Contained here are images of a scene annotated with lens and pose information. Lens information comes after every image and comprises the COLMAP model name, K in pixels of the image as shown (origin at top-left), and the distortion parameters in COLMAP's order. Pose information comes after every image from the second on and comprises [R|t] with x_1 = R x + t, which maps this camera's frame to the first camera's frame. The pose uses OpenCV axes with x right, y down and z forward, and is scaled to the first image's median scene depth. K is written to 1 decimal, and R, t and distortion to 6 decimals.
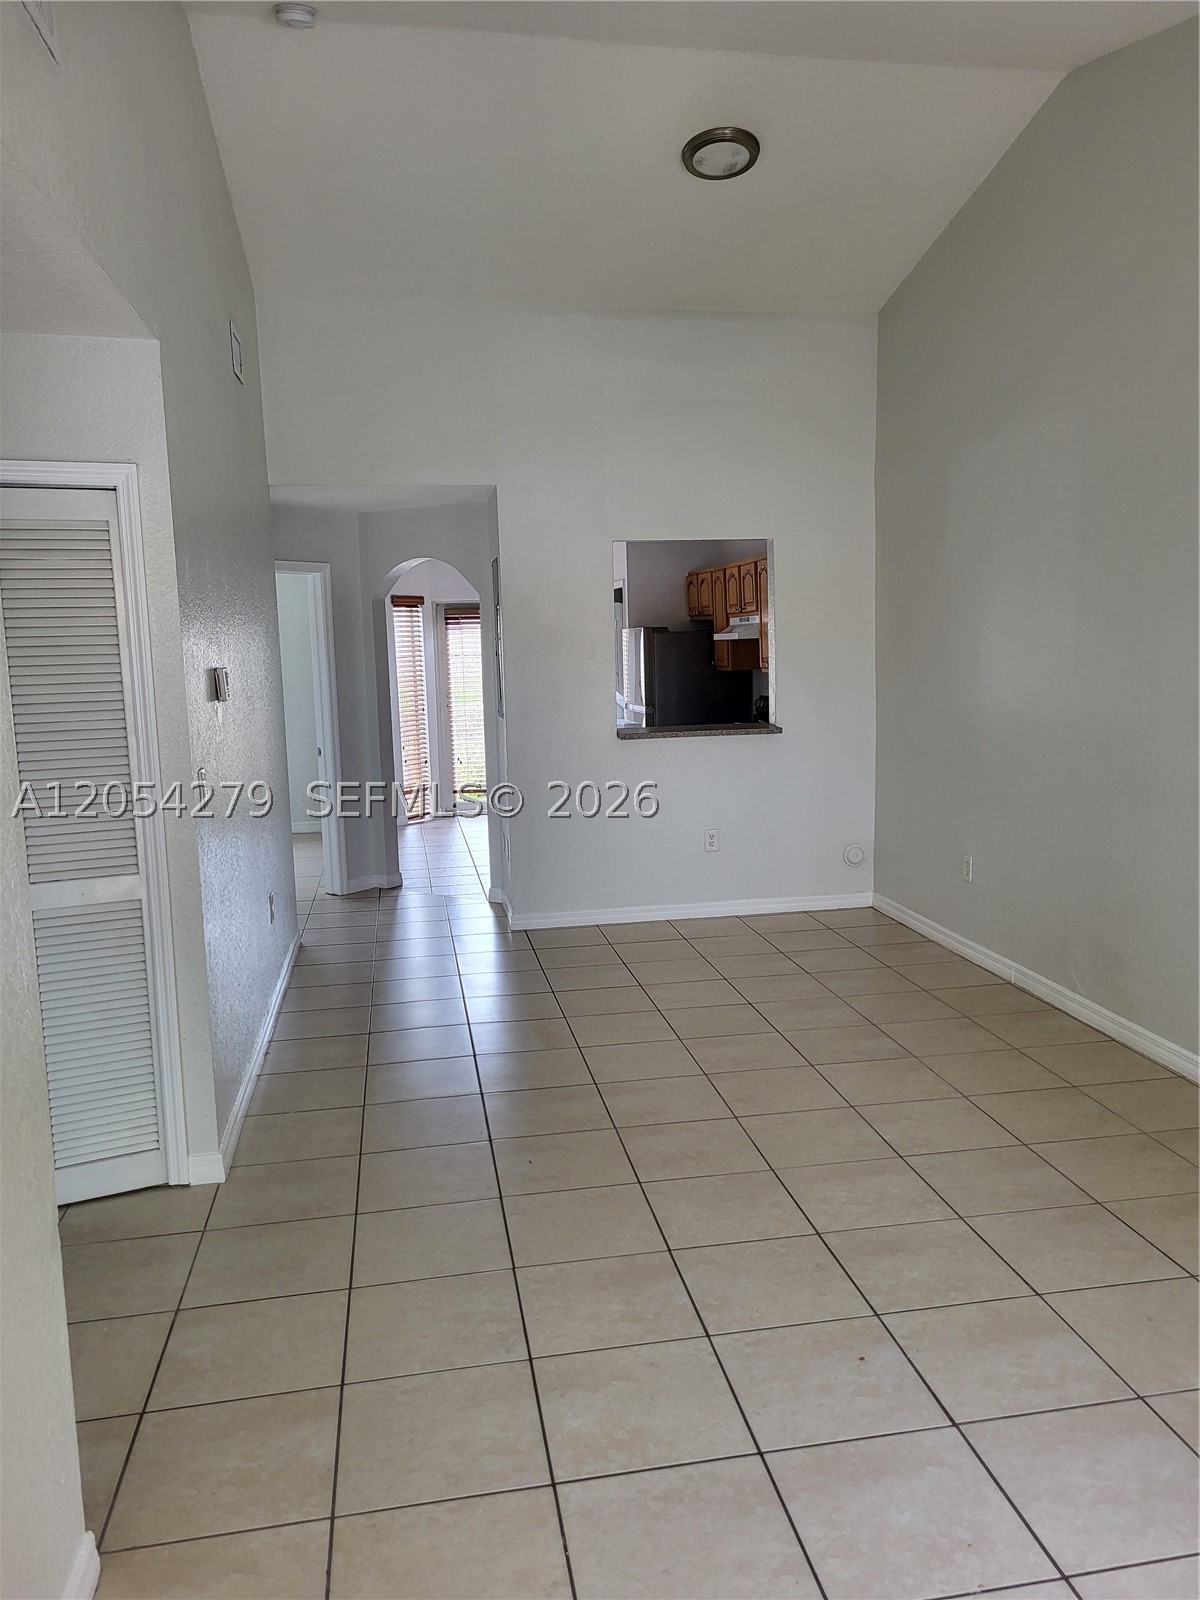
lens RADIAL K [[1222.3, 0, 629.5], [0, 1222.3, 819.8], [0, 0, 1]] dist [0.053239, -0.069049]
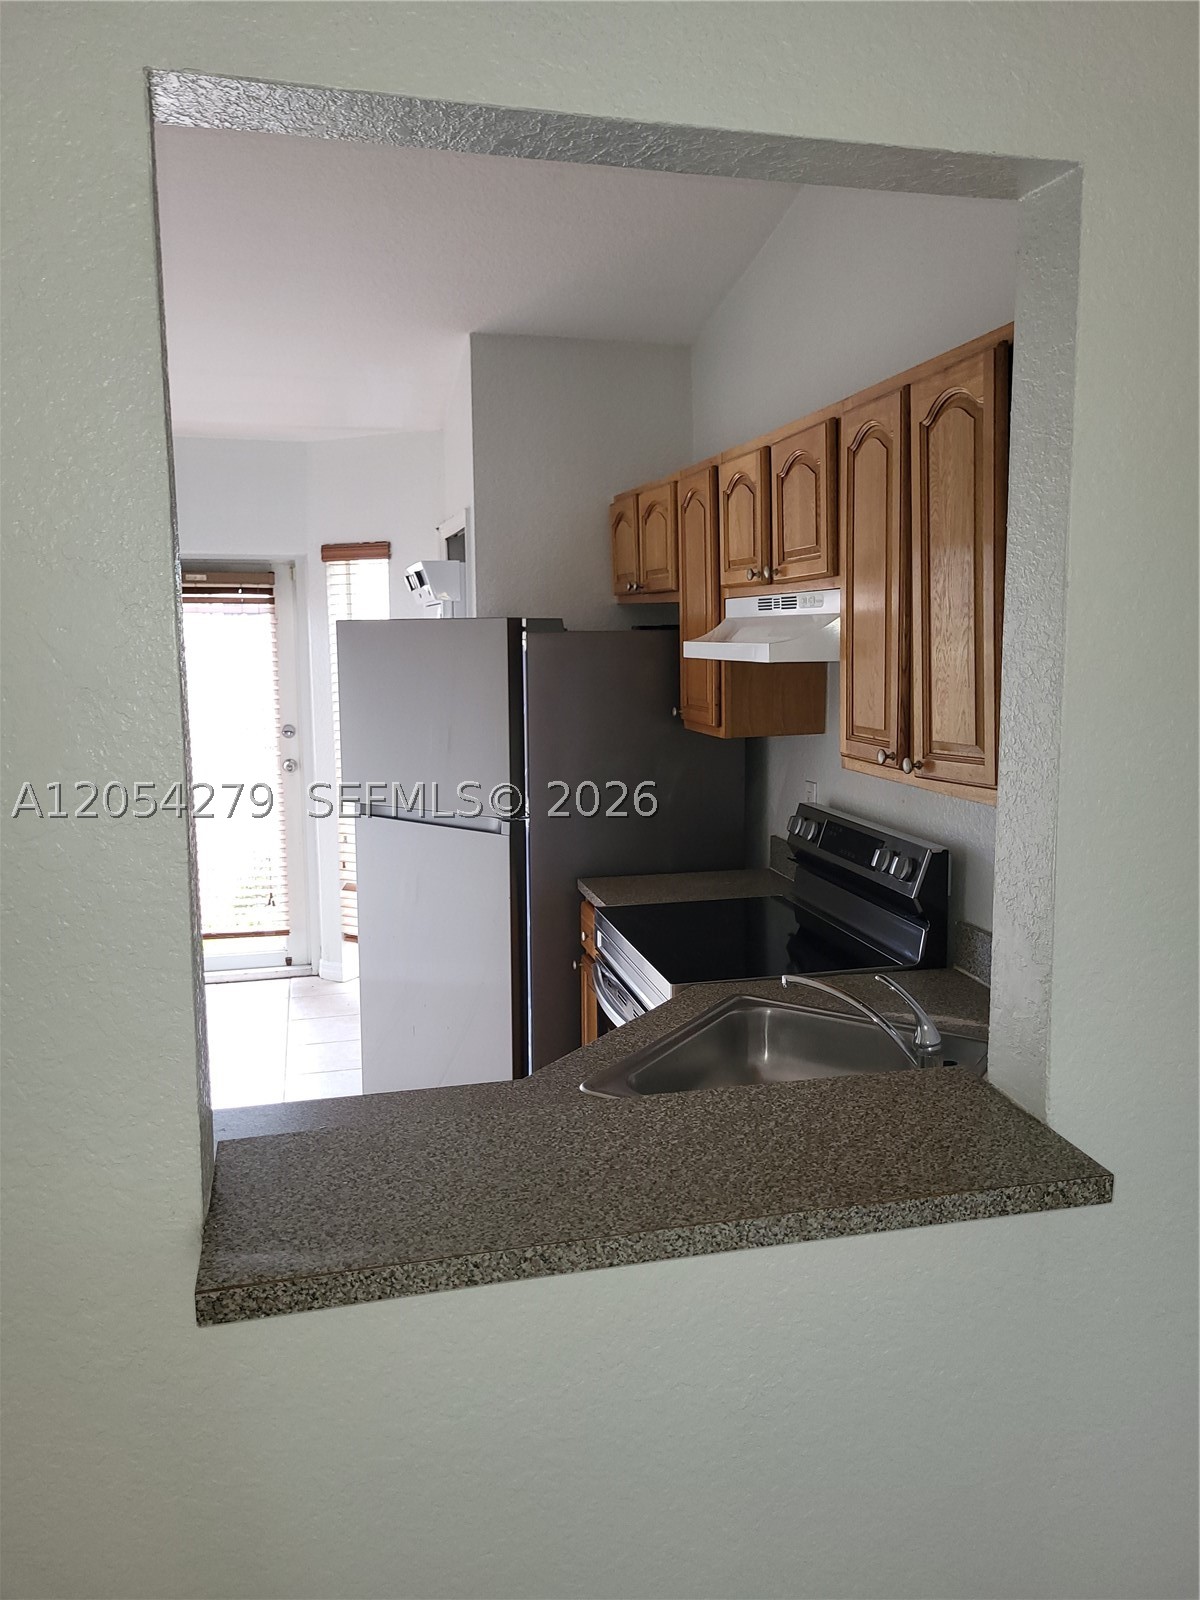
lens RADIAL K [[1204.8, 0, 633.3], [0, 1204.8, 798.6], [0, 0, 1]] dist [0.005139, 0.000115]
pose [[0.997616, 0.015748, 0.067184, 0.028130], [-0.015287, 0.999856, -0.007371, -0.093745], [-0.067290, 0.006326, 0.997713, 0.590815]]
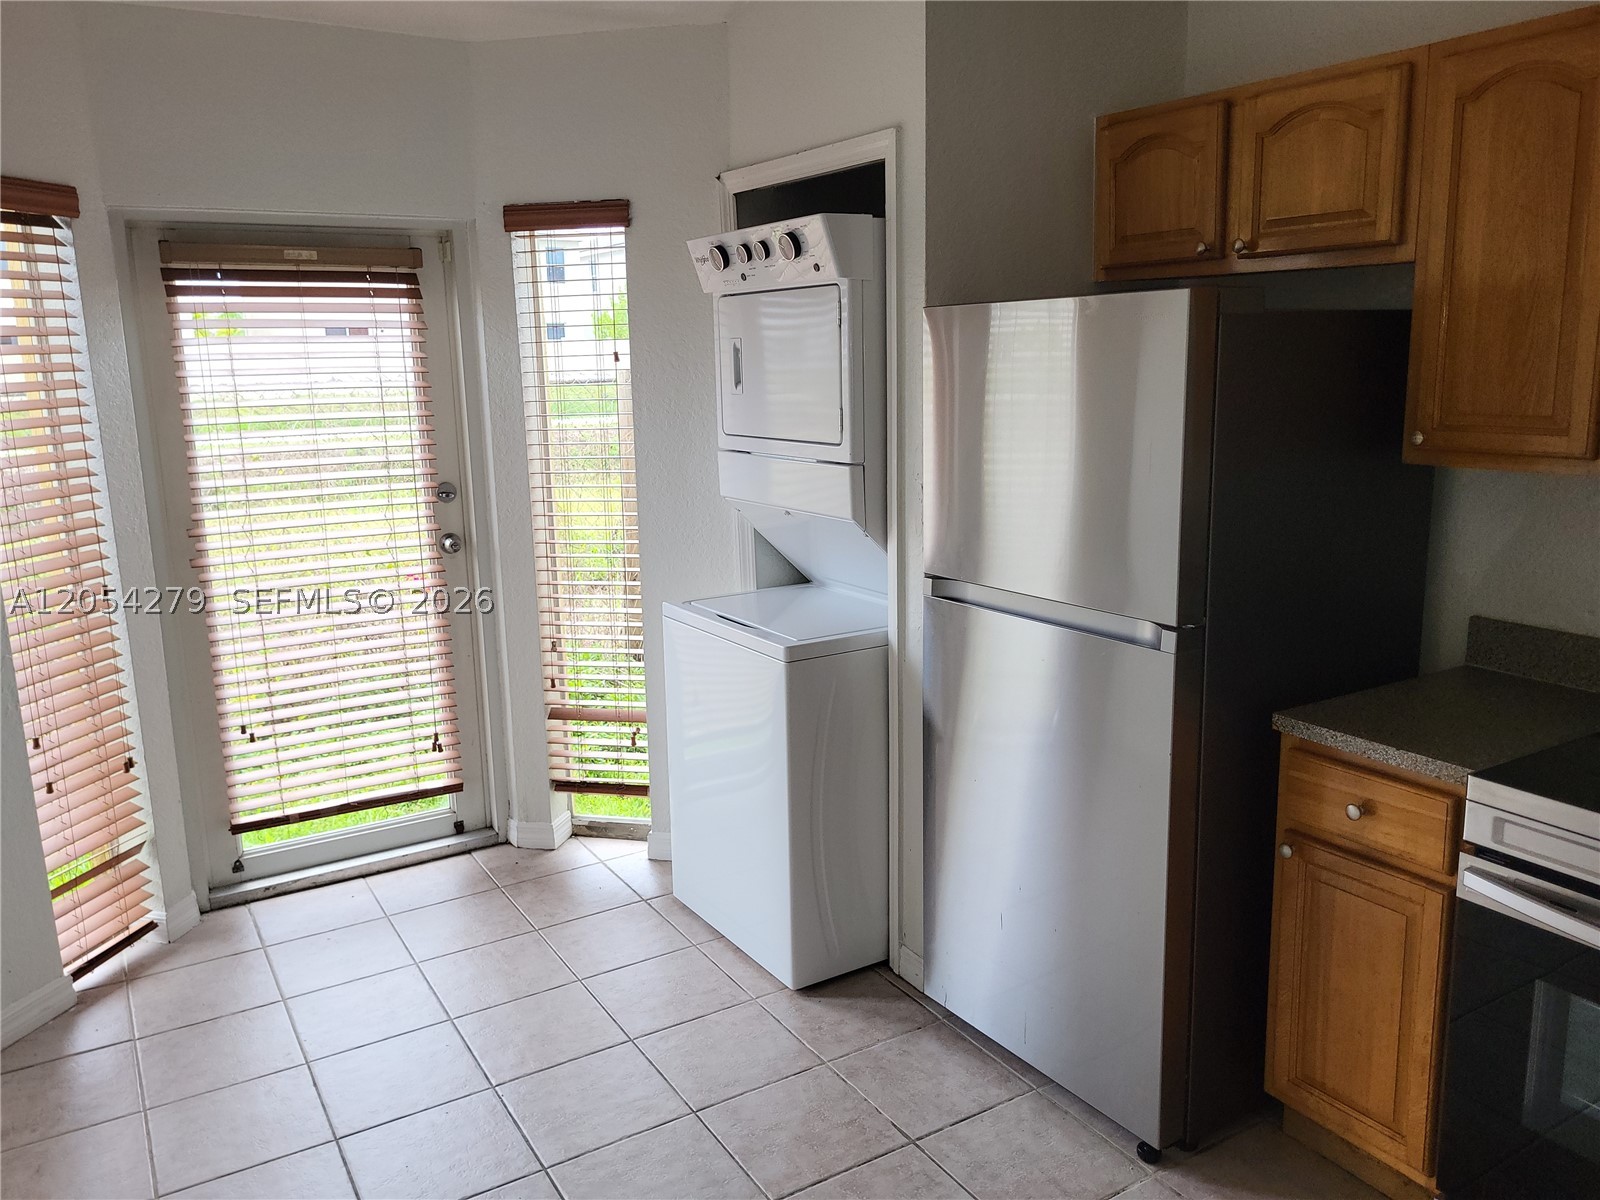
lens RADIAL K [[1222.3, 0, 800.0], [0, 1222.3, 600.0], [0, 0, 1]] dist [0.053239, -0.069049]
pose [[0.937227, -0.065265, 0.342557, -0.131882], [0.048203, 0.997146, 0.058098, -0.110874], [-0.345372, -0.037939, 0.937699, 0.771087]]
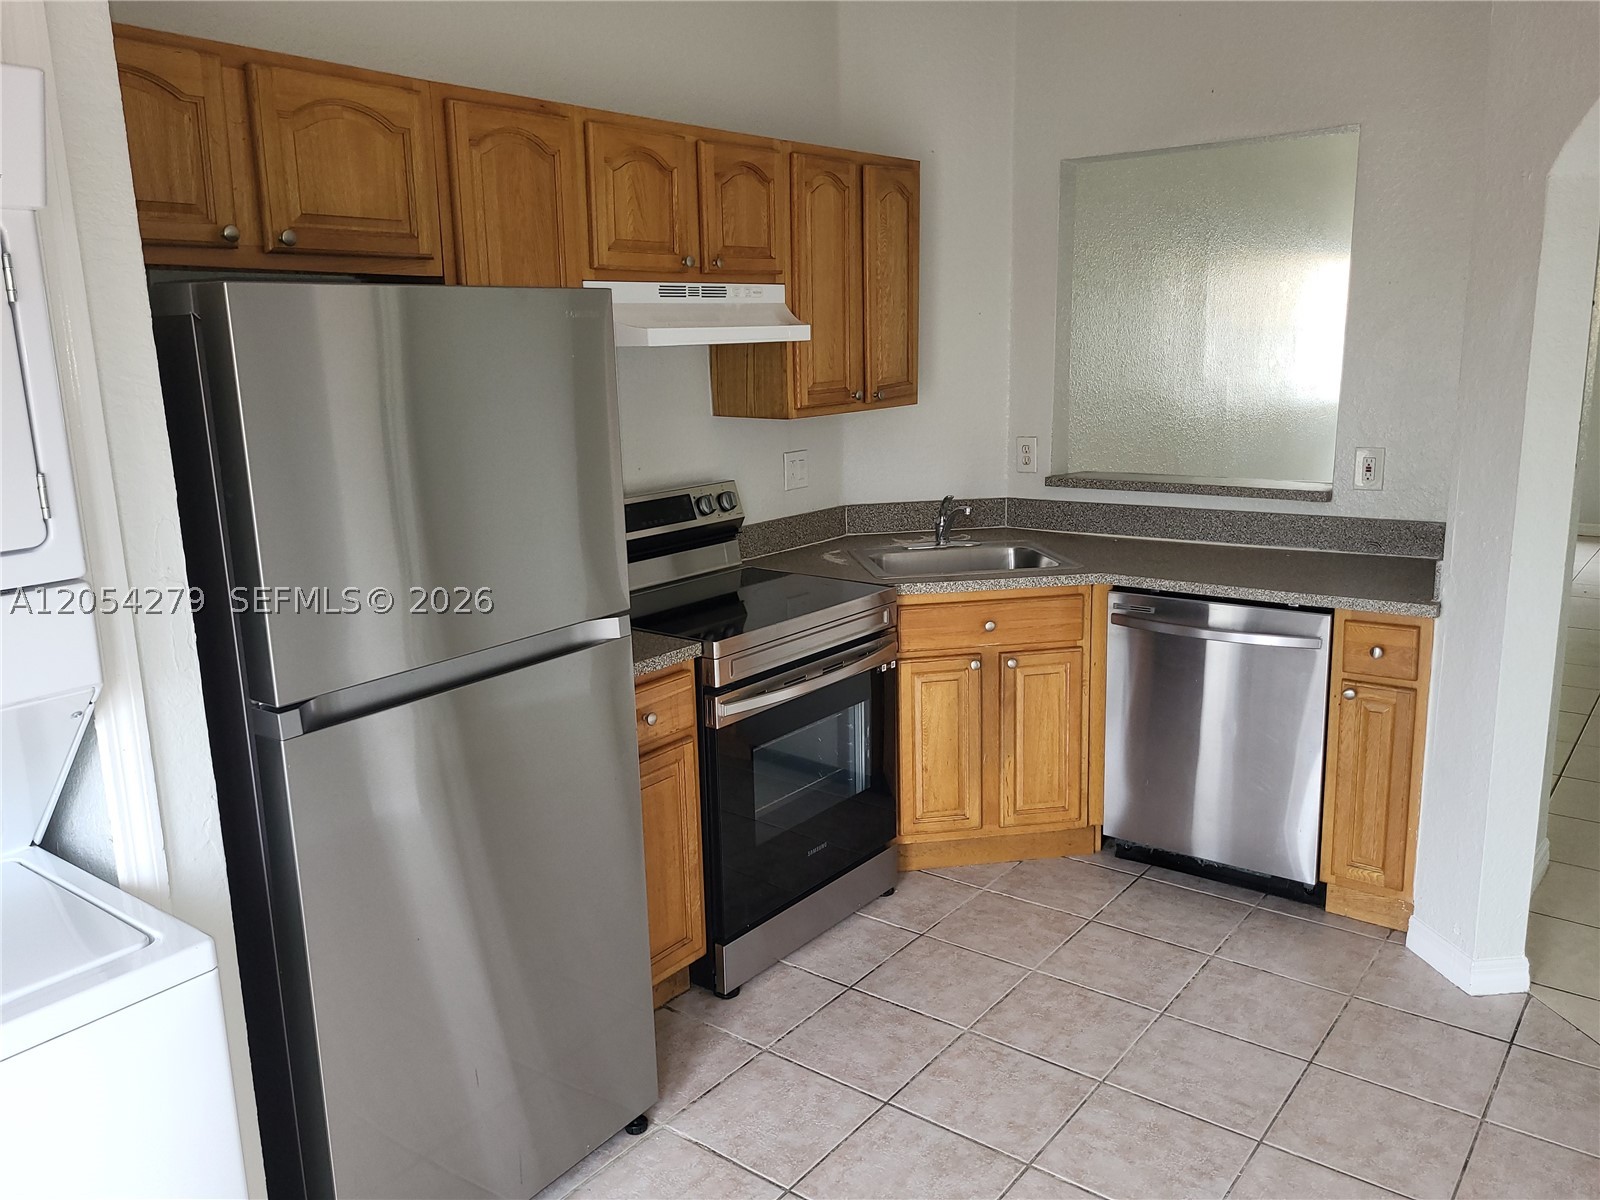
lens RADIAL K [[1222.3, 0, 800.0], [0, 1222.3, 600.0], [0, 0, 1]] dist [0.053239, -0.069049]
pose [[-0.659842, -0.117966, 0.742087, -0.190140], [0.148605, 0.947606, 0.282771, -0.154651], [-0.736563, 0.296862, -0.607740, 1.085694]]
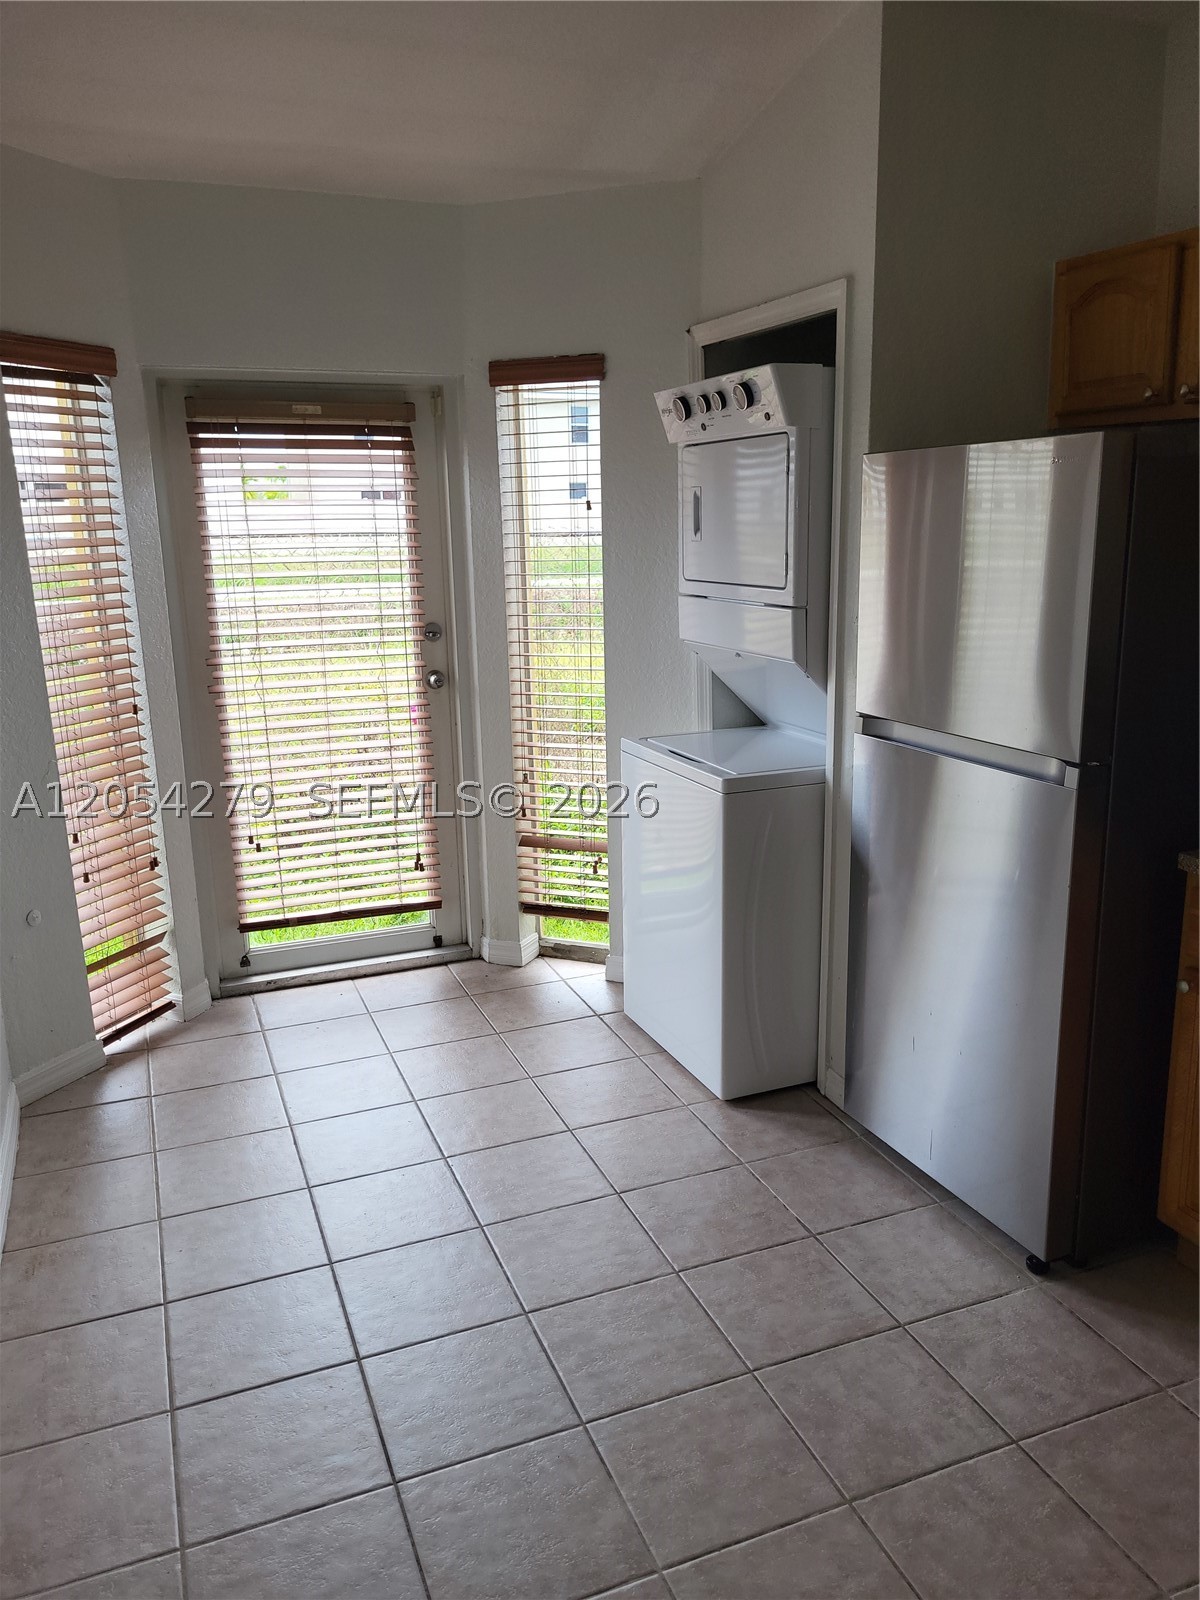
lens RADIAL K [[1222.3, 0, 629.5], [0, 1222.3, 819.8], [0, 0, 1]] dist [0.053239, -0.069049]
pose [[0.979592, -0.040312, 0.196913, -0.120389], [0.021002, 0.994848, 0.099183, -0.103702], [-0.199897, -0.093023, 0.975391, 0.745261]]
